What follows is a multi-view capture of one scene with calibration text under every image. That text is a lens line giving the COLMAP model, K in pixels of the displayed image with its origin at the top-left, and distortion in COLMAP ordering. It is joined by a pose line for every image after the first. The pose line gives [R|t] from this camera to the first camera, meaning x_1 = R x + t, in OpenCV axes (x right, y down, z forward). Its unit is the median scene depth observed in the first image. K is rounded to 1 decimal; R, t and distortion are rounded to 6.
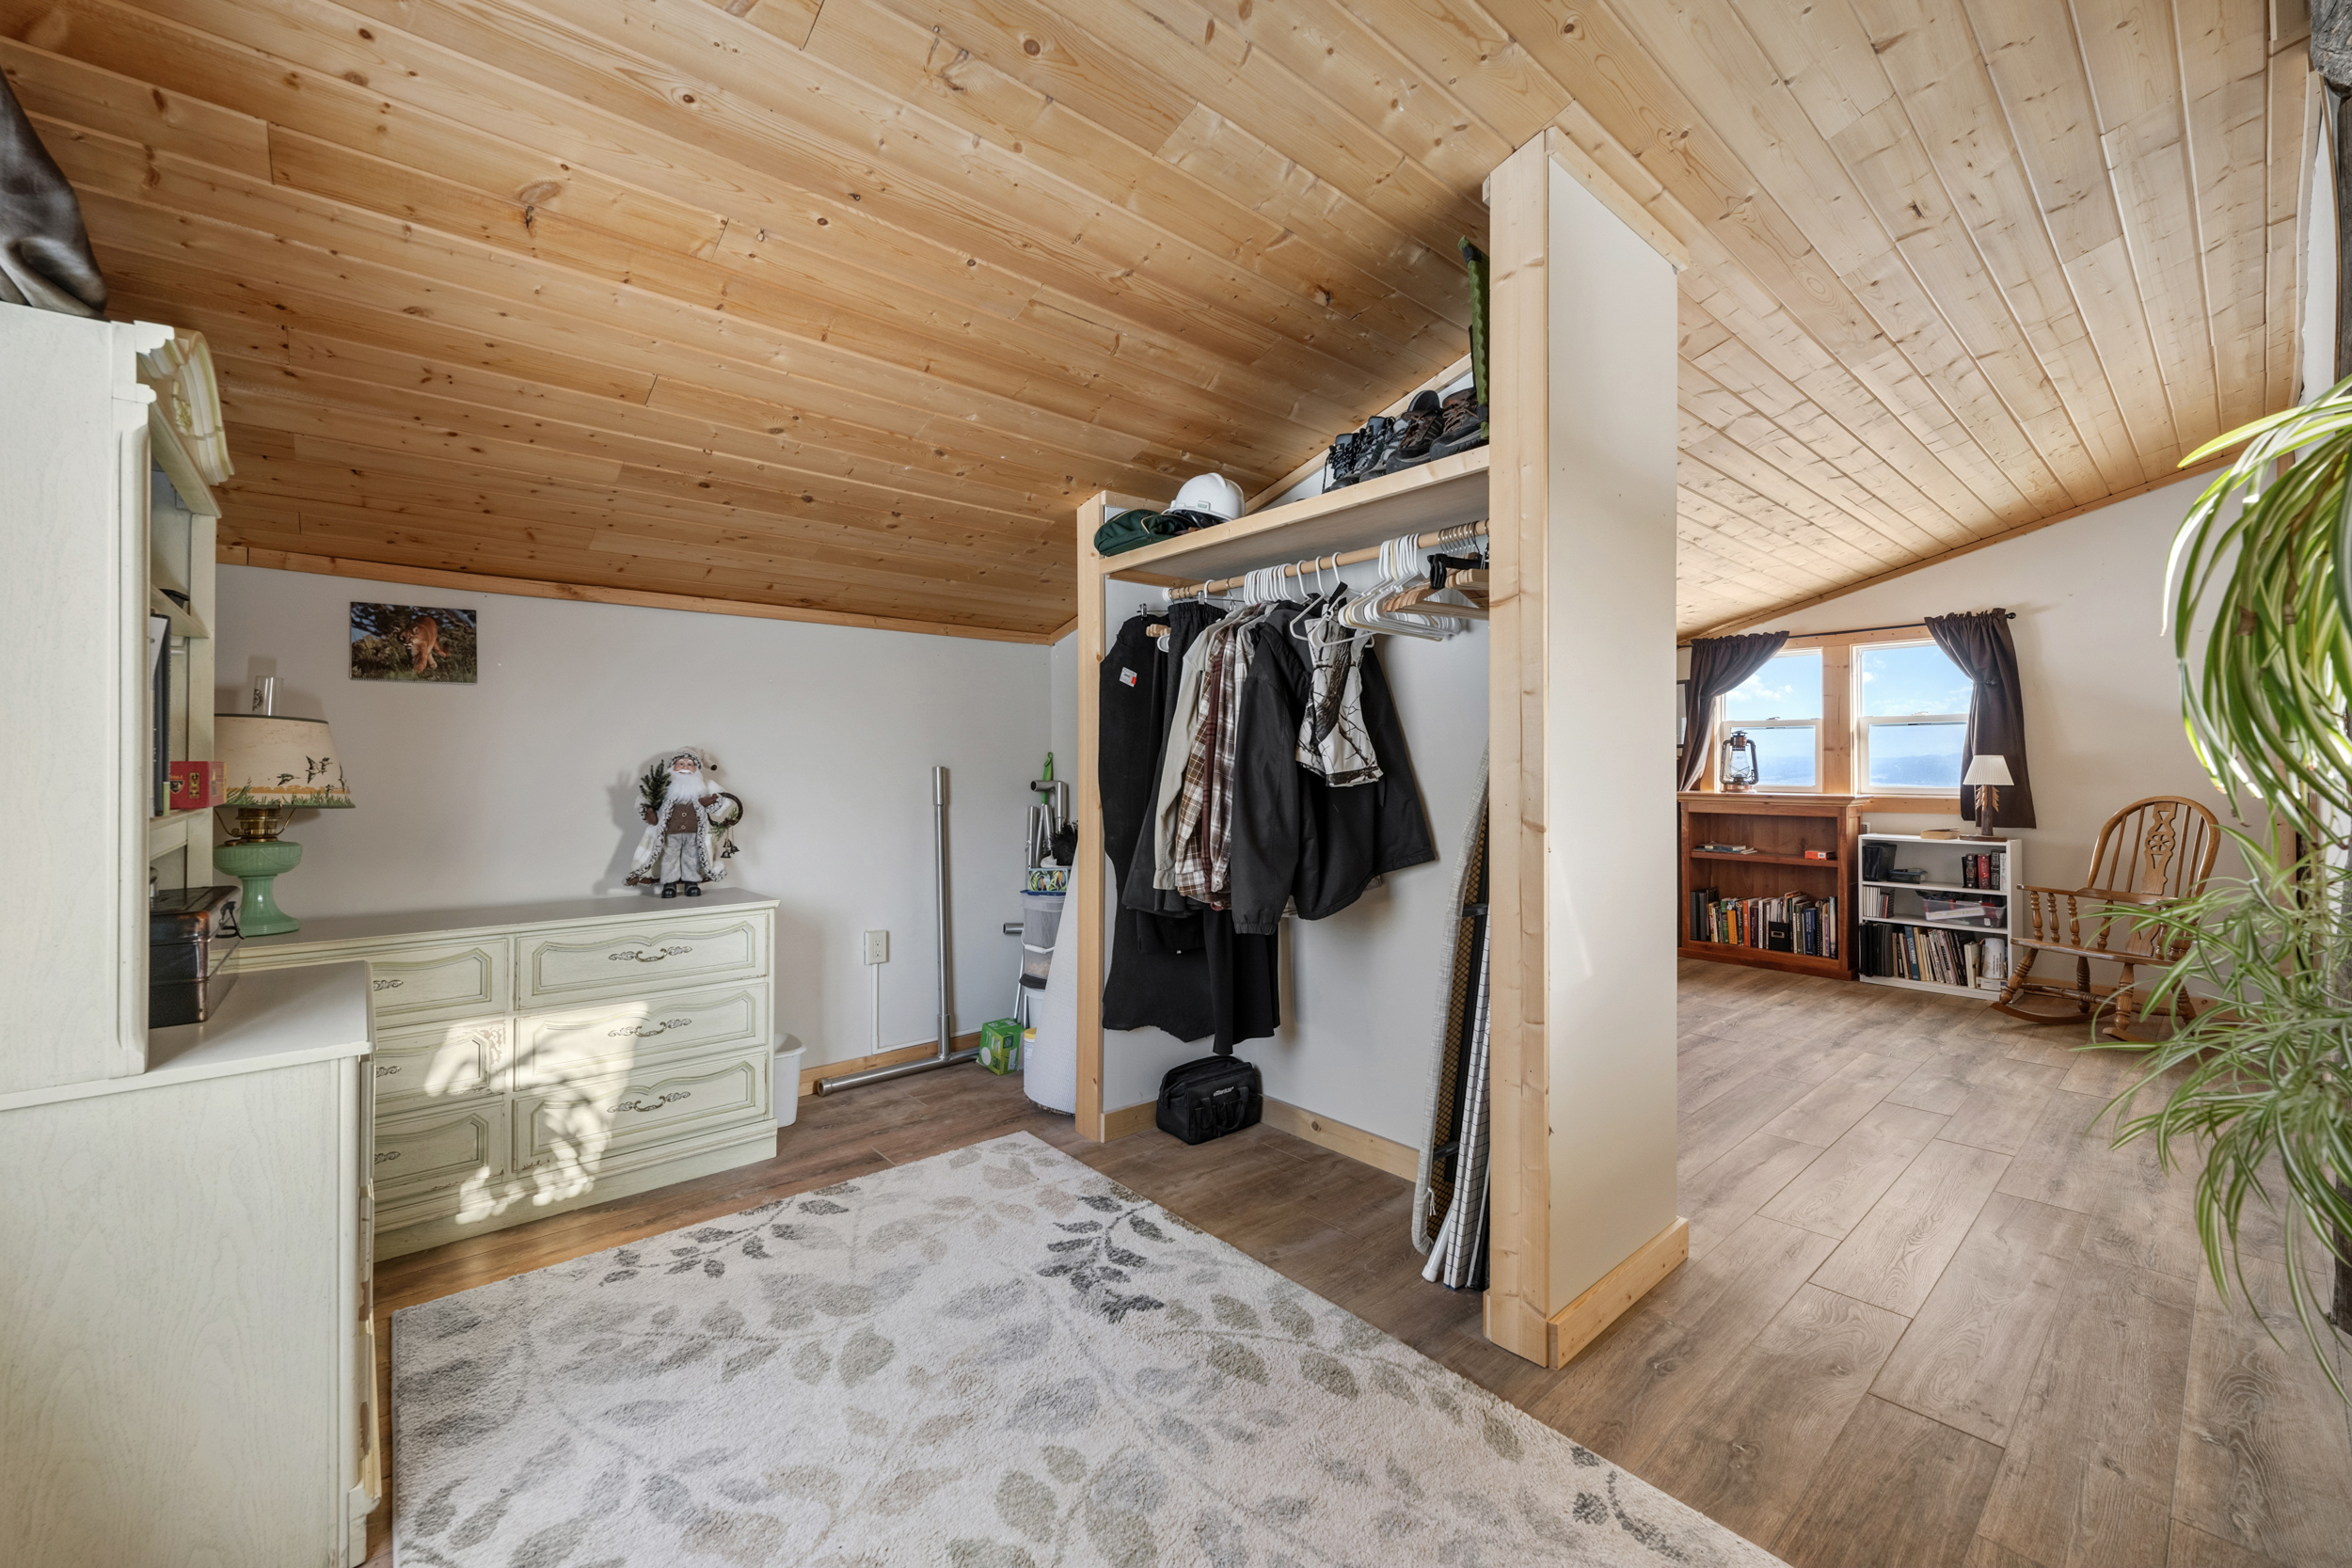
lens RADIAL K [[931.6, 0, 1171.0], [0, 931.6, 769.2], [0, 0, 1]] dist [-0.001521, 0.000207]
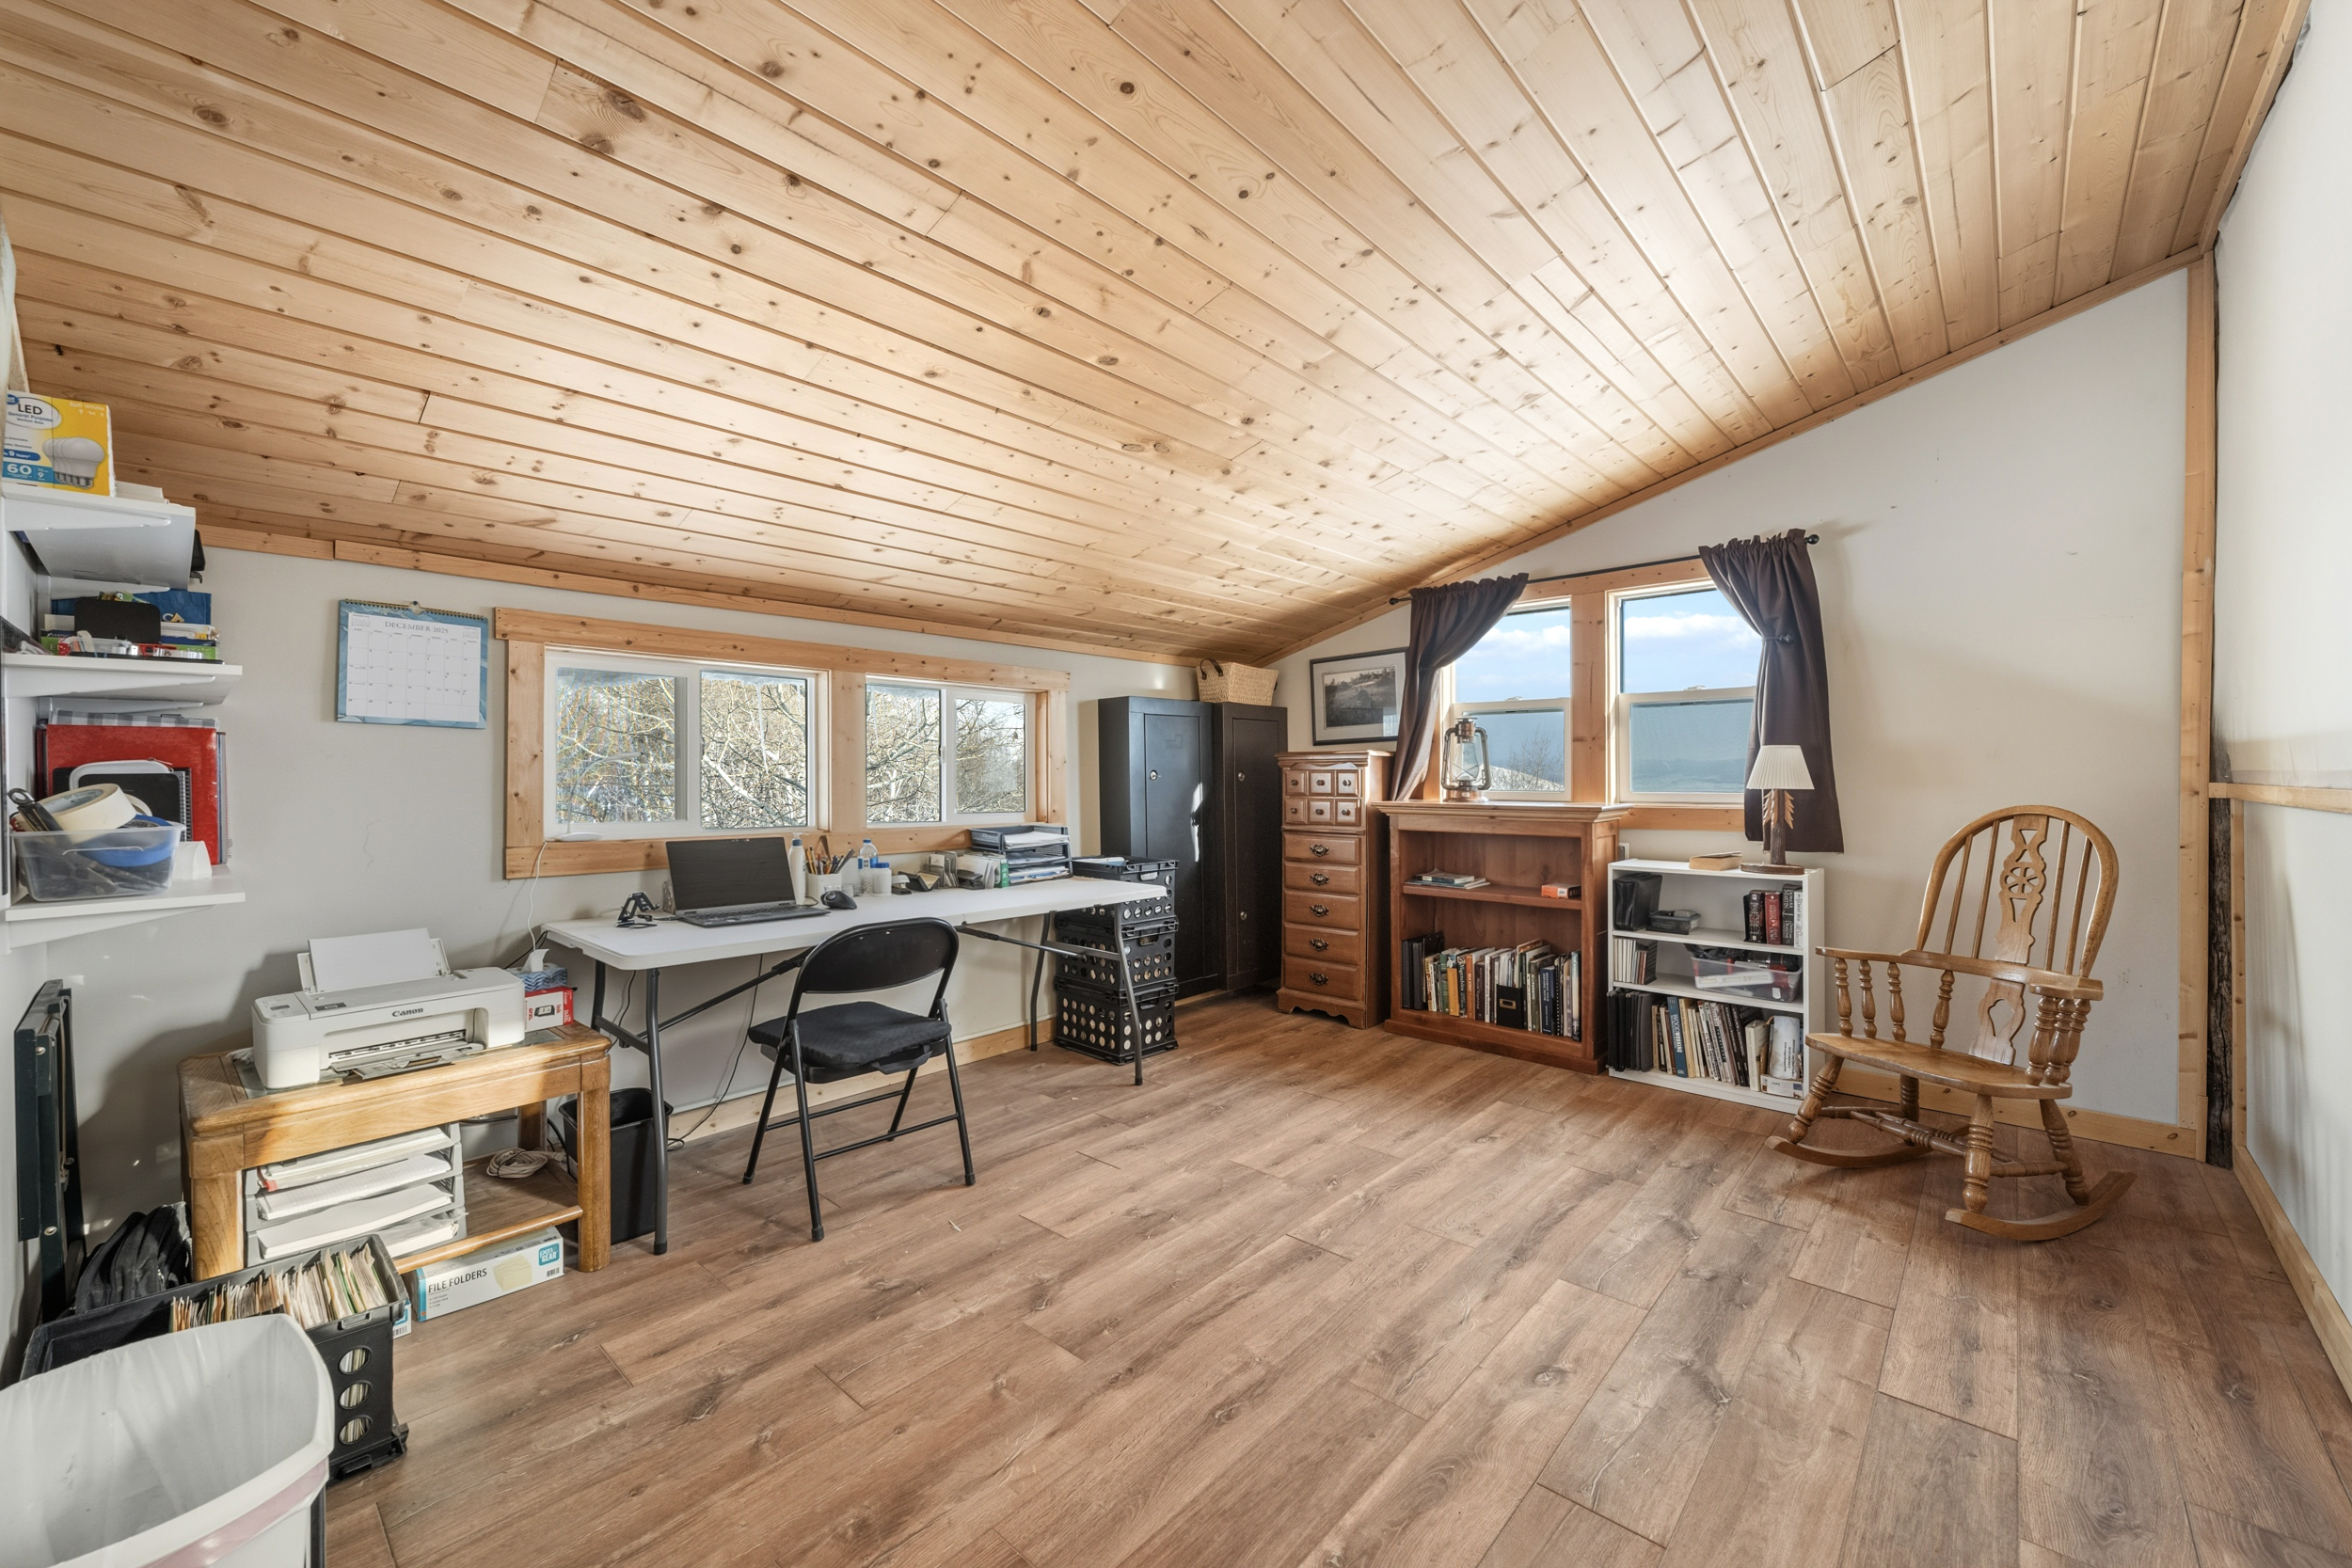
lens RADIAL K [[921.2, 0, 1161.8], [0, 921.2, 792.1], [0, 0, 1]] dist [-0.010646, -0.000272]
pose [[0.993580, -0.004948, 0.113026, 0.344787], [0.003198, 0.999872, 0.015659, 0.006822], [-0.113089, -0.015197, 0.993469, 0.376189]]
